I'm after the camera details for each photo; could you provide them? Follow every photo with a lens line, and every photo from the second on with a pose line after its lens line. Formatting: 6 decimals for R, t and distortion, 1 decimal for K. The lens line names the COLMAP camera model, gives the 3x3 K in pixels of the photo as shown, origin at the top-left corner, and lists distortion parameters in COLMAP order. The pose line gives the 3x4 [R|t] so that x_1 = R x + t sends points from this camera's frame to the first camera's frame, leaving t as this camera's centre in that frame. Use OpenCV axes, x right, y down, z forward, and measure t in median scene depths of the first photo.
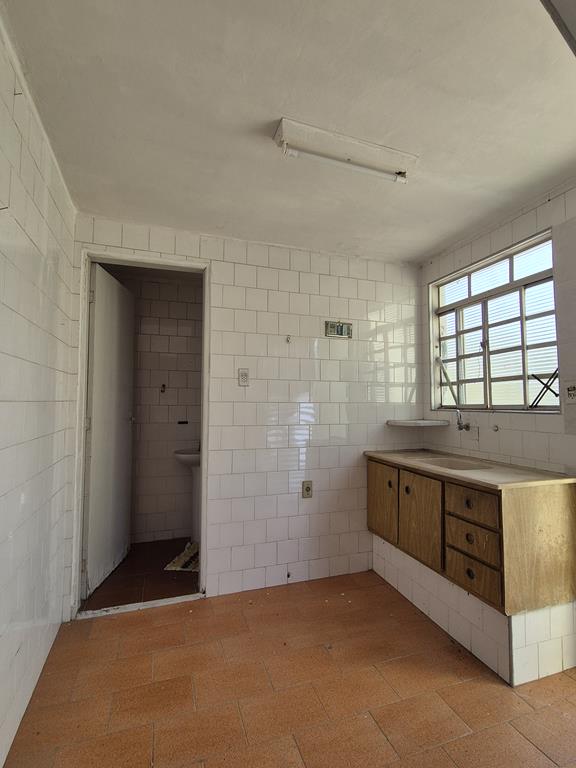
lens RADIAL K [[370.2, 0, 288.9], [0, 370.2, 383.7], [0, 0, 1]] dist [-0.003723, 0.000799]
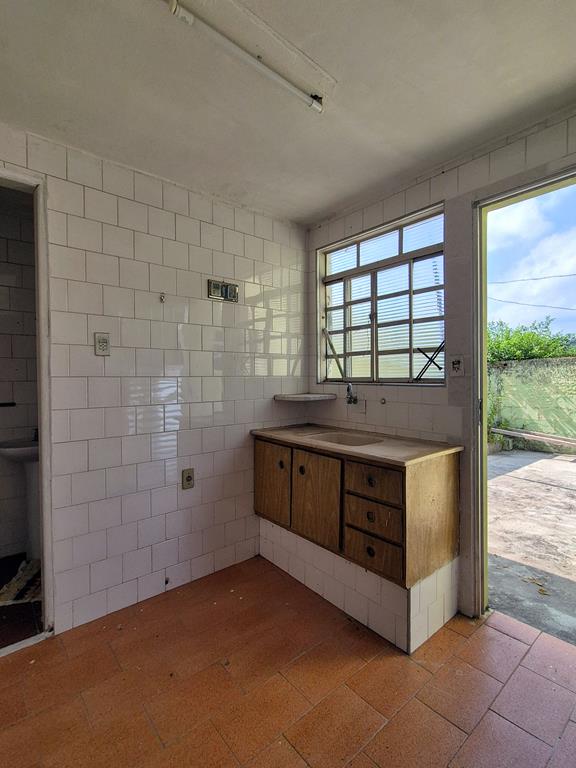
lens RADIAL K [[370.2, 0, 287.9], [0, 370.2, 384.2], [0, 0, 1]] dist [-0.003723, 0.000799]
pose [[0.930691, -0.014561, 0.365517, -0.046535], [-0.014123, 0.997032, 0.075678, 0.001831], [-0.365534, -0.075595, 0.927723, 0.154840]]
